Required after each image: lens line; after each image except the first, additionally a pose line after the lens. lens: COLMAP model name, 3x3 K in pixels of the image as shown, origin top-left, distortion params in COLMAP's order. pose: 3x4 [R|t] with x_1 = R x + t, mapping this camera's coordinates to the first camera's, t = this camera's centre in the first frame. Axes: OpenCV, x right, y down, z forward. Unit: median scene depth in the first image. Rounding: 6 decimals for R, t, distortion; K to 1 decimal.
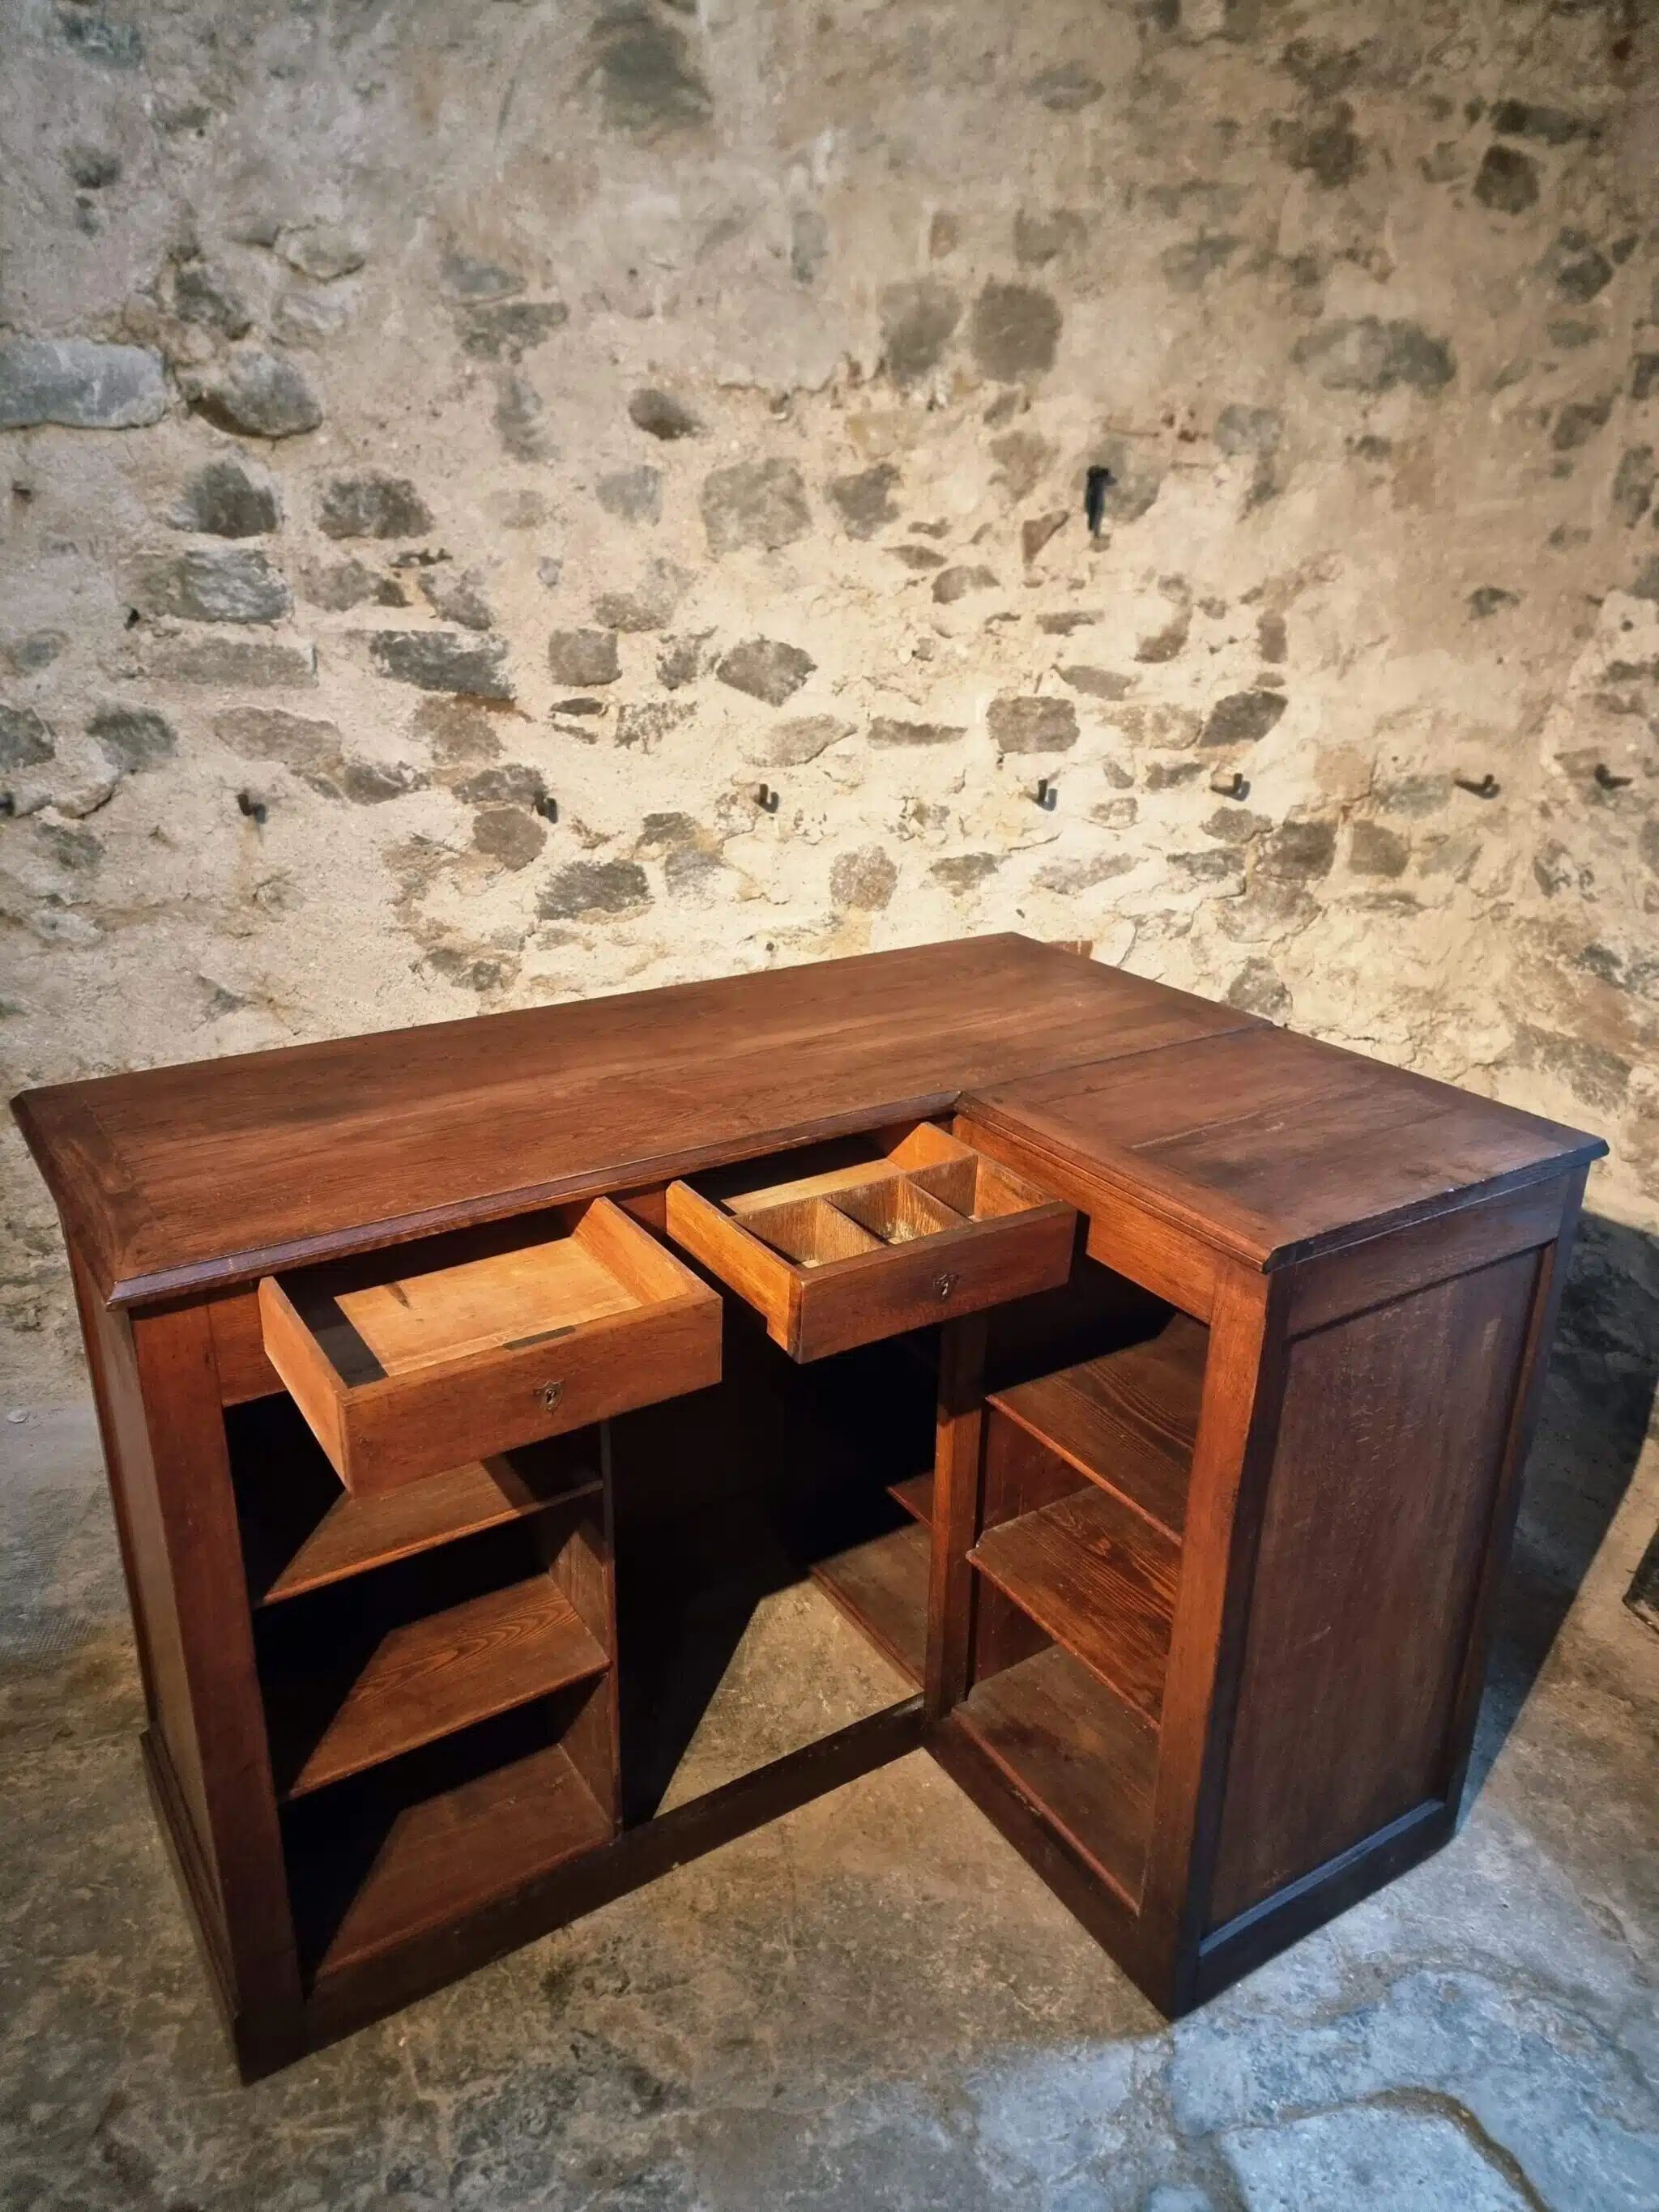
lens RADIAL K [[1530.4, 0, 815.1], [0, 1530.4, 1108.8], [0, 0, 1]] dist [0.068846, -0.067138]
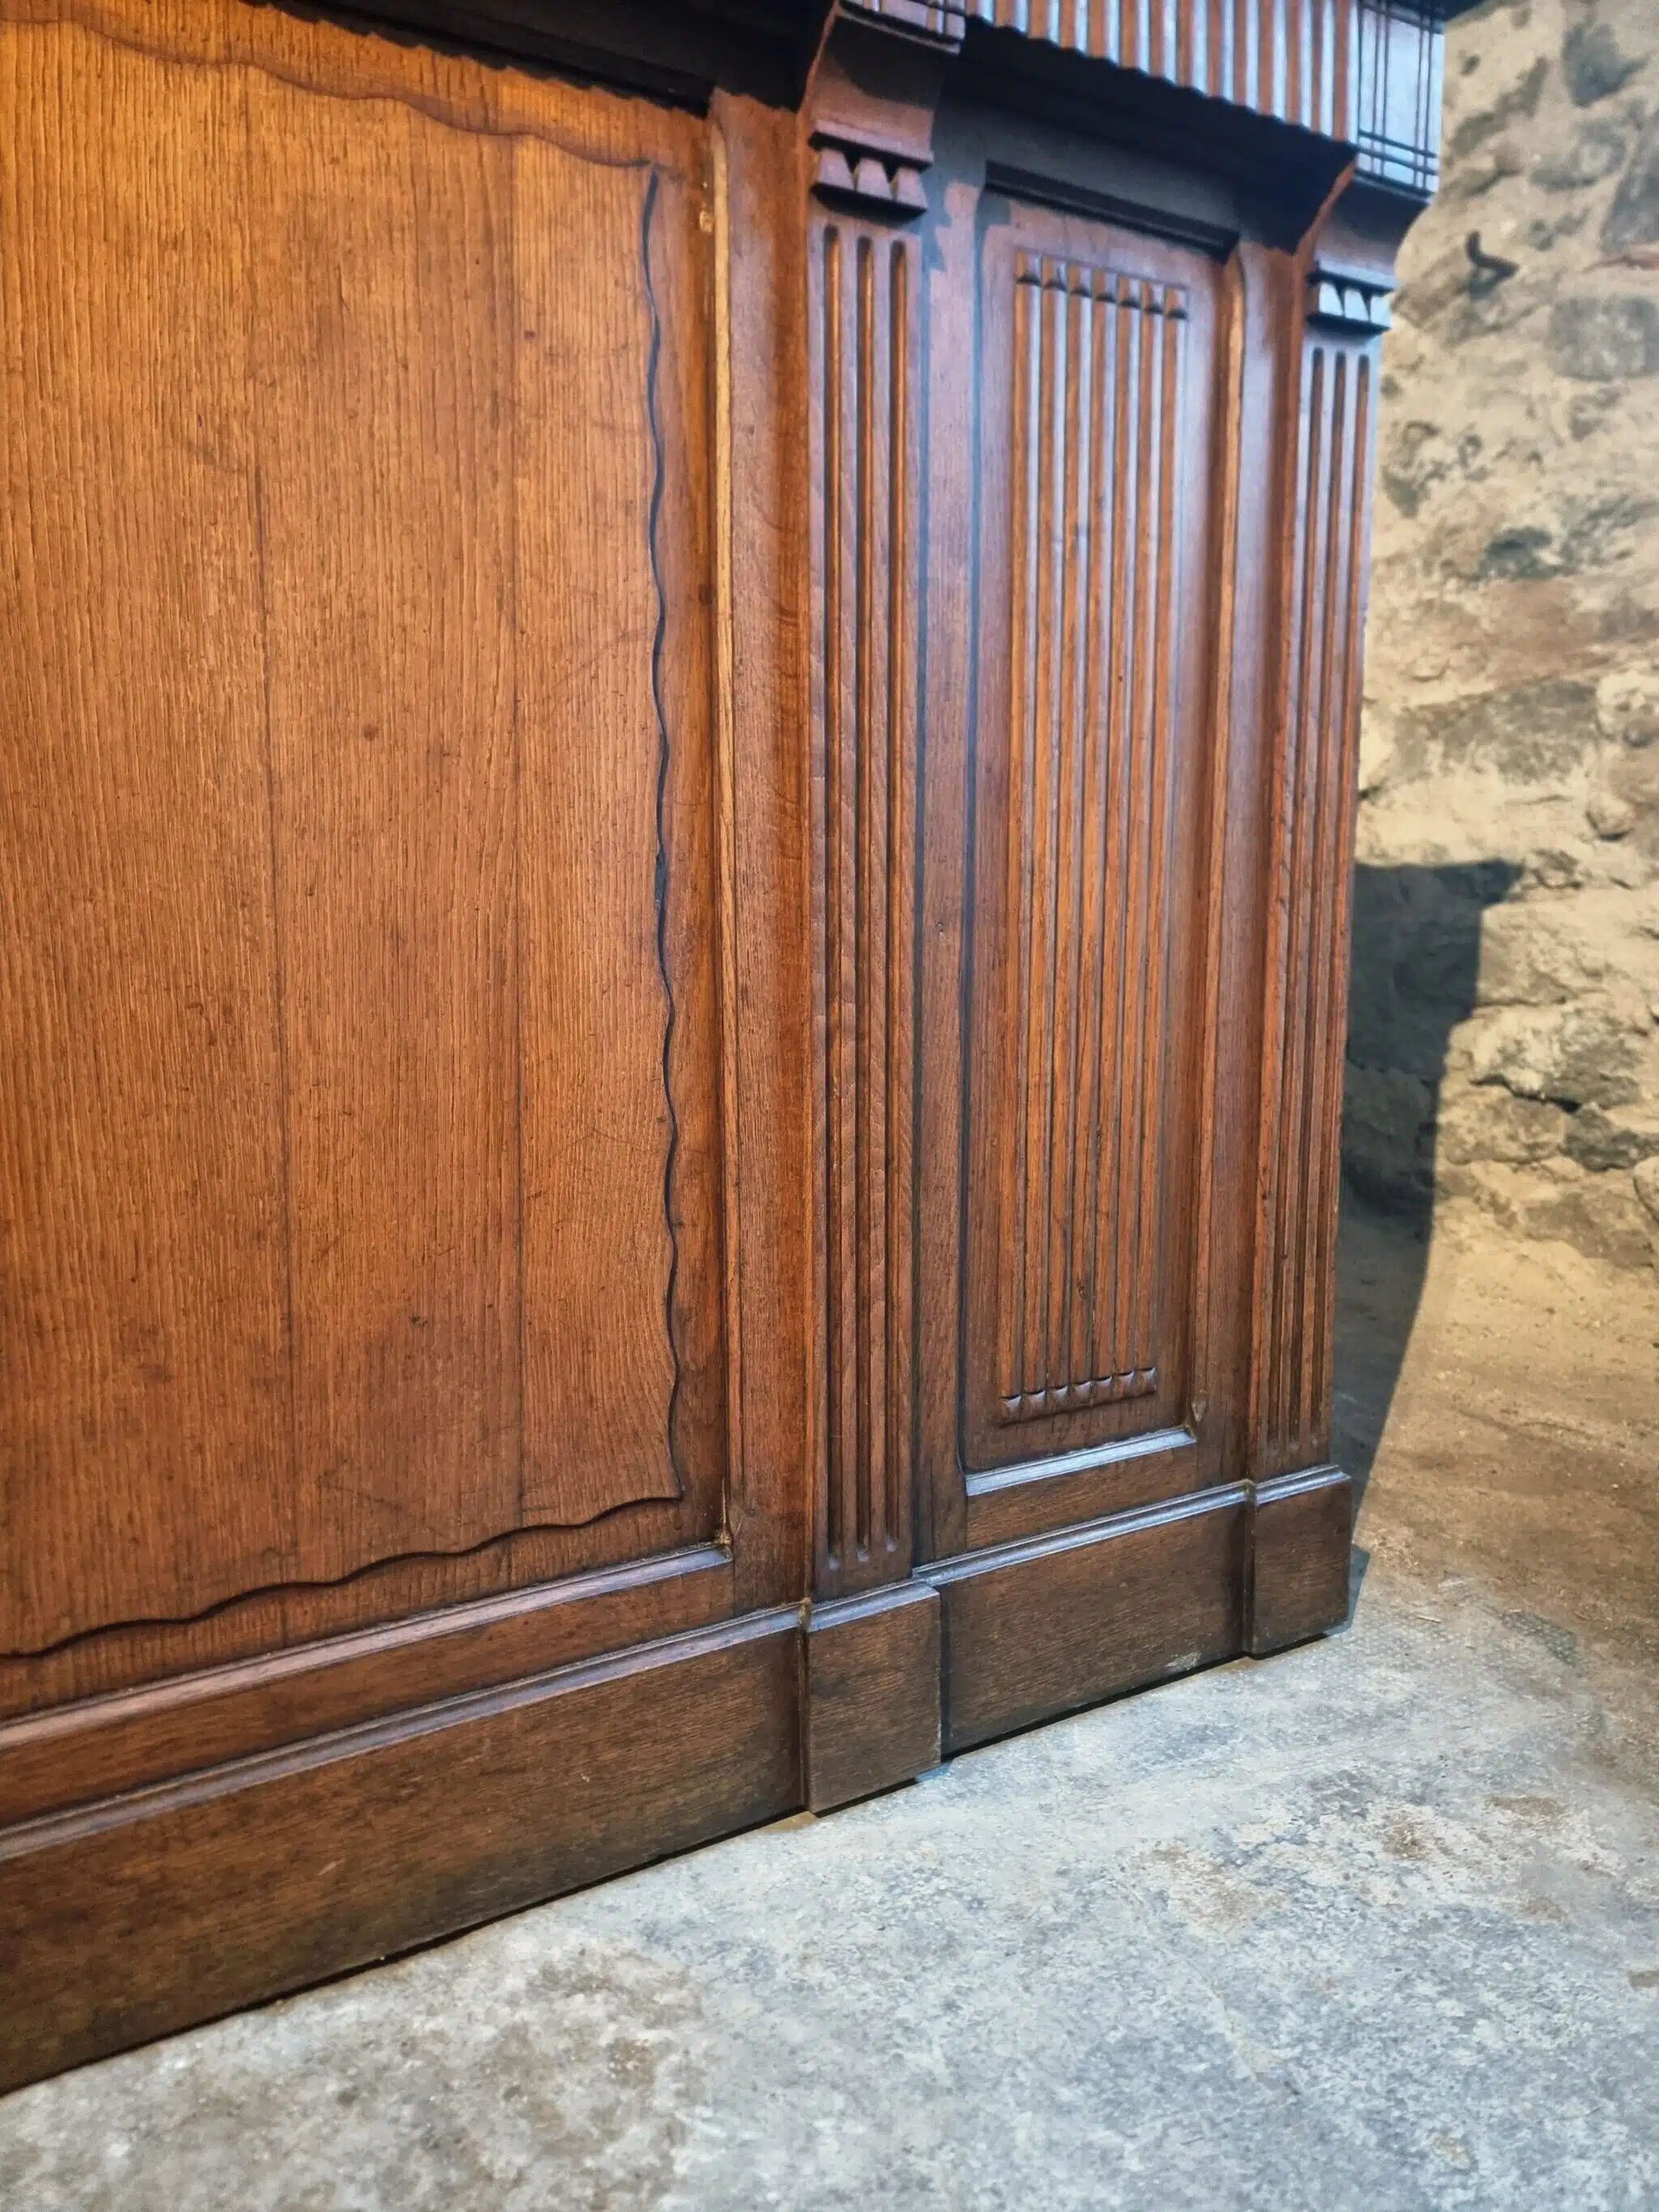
lens RADIAL K [[1544.1, 0, 815.6], [0, 1544.1, 1104.1], [0, 0, 1]] dist [0.068156, -0.071885]
pose [[0.988334, -0.046237, 0.145117, 0.130967], [0.077482, 0.972934, -0.217707, 0.266912], [-0.131123, 0.226411, 0.965166, 0.515292]]
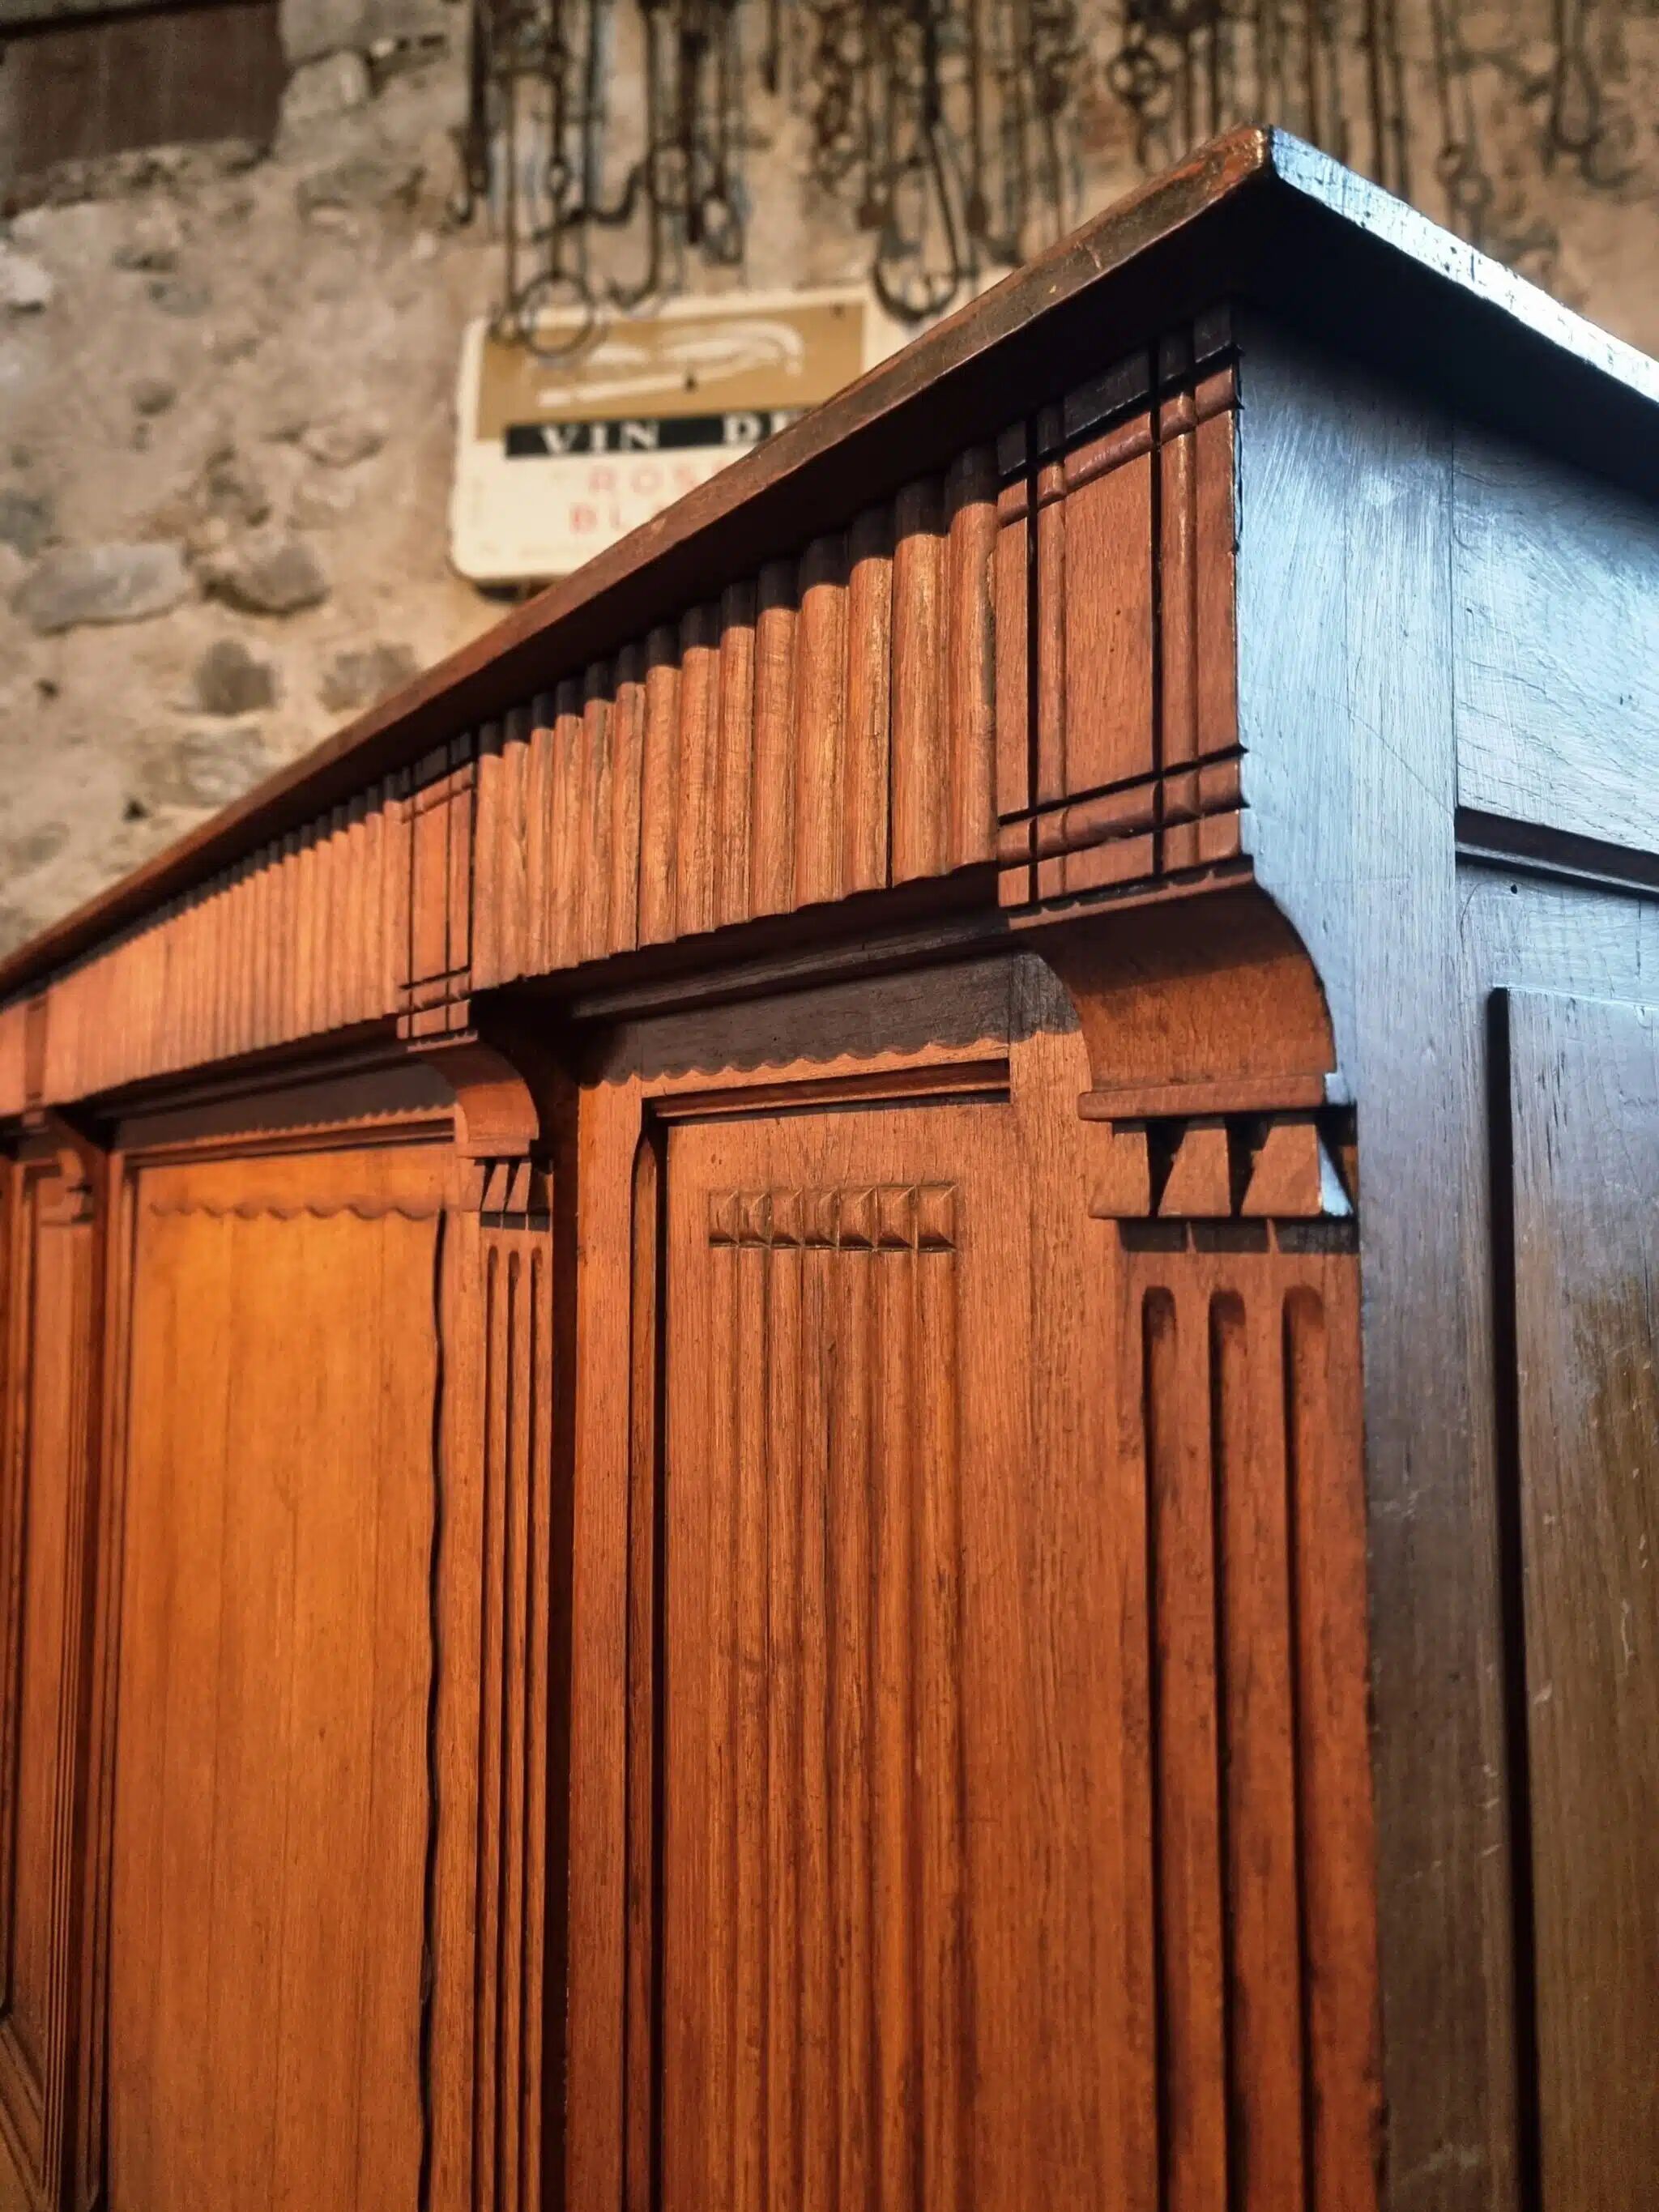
lens RADIAL K [[1583.8, 0, 807.5], [0, 1583.8, 1116.6], [0, 0, 1]] dist [0.068428, -0.067566]
pose [[0.945939, -0.054142, -0.319793, 0.233673], [-0.094907, 0.896609, -0.432532, 0.219112], [0.310148, 0.439500, 0.842999, 0.373253]]
